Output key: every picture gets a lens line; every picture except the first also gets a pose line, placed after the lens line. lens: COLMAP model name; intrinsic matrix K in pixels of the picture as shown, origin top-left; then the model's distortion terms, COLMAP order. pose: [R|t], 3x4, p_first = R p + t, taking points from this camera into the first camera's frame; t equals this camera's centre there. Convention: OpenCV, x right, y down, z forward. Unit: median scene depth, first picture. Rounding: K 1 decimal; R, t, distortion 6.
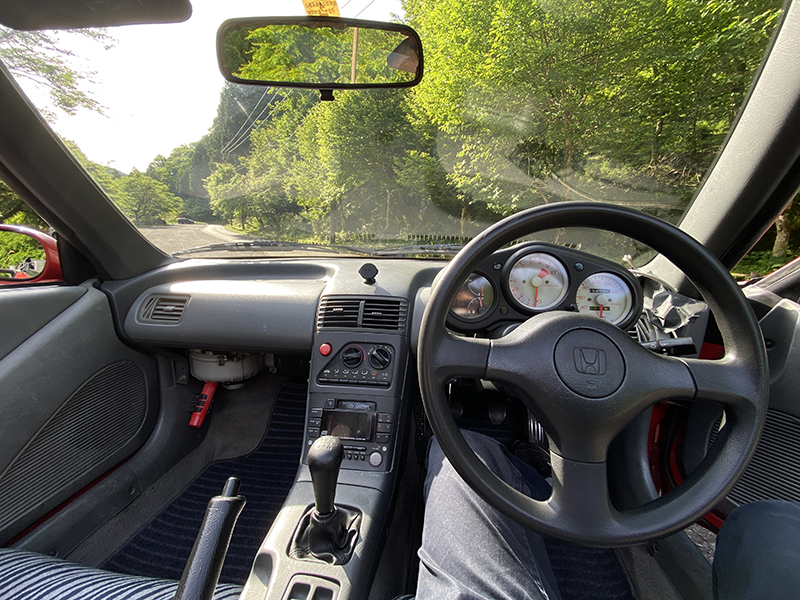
lens RADIAL K [[327.8, 0, 400.9], [0, 327.8, 303.5], [0, 0, 1]] dist [0.038500, -0.027547]
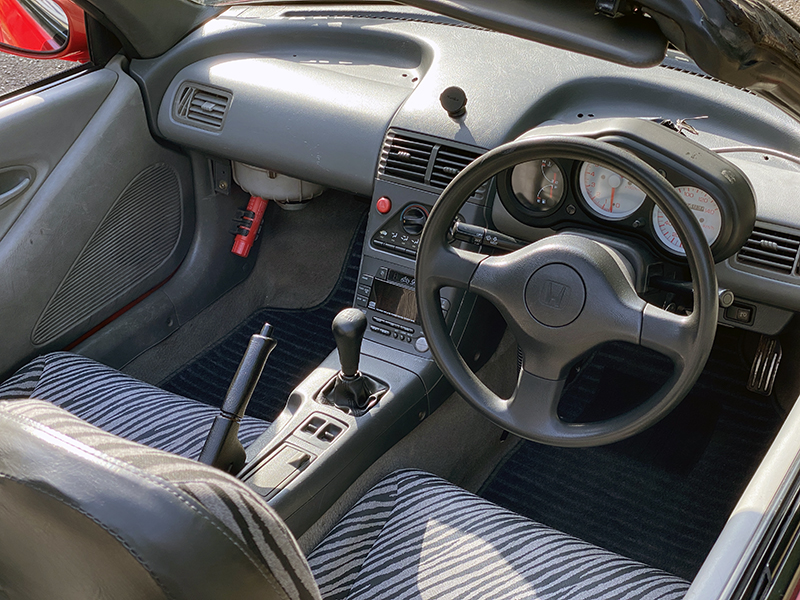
lens RADIAL K [[1206.1, 0, 400.0], [0, 1206.1, 300.0], [0, 0, 1]] dist [0.420042, 0.038076]
pose [[0.908695, 0.195519, -0.368844, 0.859465], [-0.045757, 0.924866, 0.377531, -0.698392], [0.414945, -0.326183, 0.849367, -1.411104]]
